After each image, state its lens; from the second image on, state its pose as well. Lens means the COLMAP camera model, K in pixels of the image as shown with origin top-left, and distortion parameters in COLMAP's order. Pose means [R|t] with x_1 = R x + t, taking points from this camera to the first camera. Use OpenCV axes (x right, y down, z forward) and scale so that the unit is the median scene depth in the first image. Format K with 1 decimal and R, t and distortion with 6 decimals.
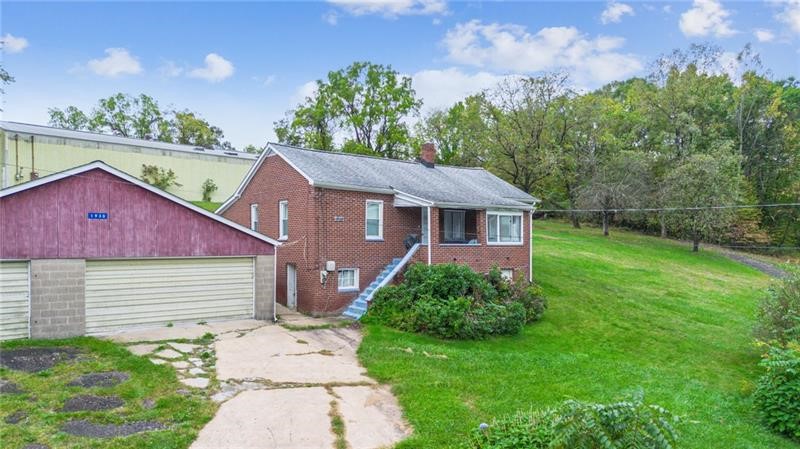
lens RADIAL K [[648.3, 0, 400.0], [0, 648.3, 224.5], [0, 0, 1]] dist [-0.000218, -0.003790]
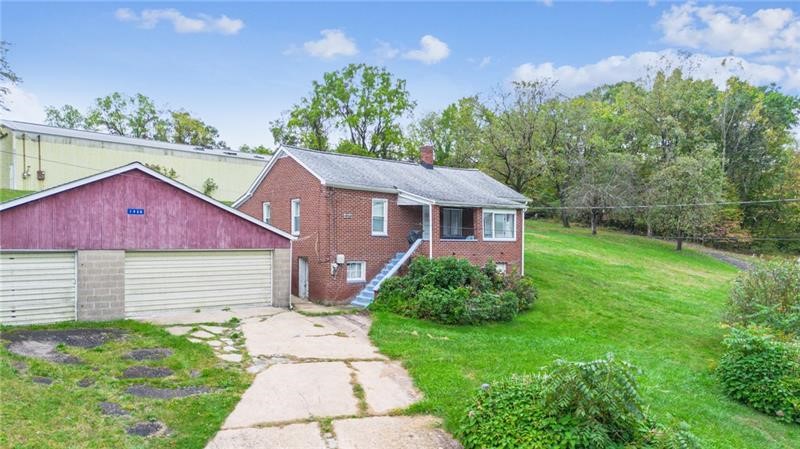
lens RADIAL K [[666.1, 0, 401.4], [0, 666.1, 232.0], [0, 0, 1]] dist [-0.000280, 0.002012]
pose [[0.999751, 0.003215, 0.022074, -0.027200], [-0.003432, 0.999946, 0.009805, 0.006797], [-0.022042, -0.009878, 0.999708, -0.112869]]
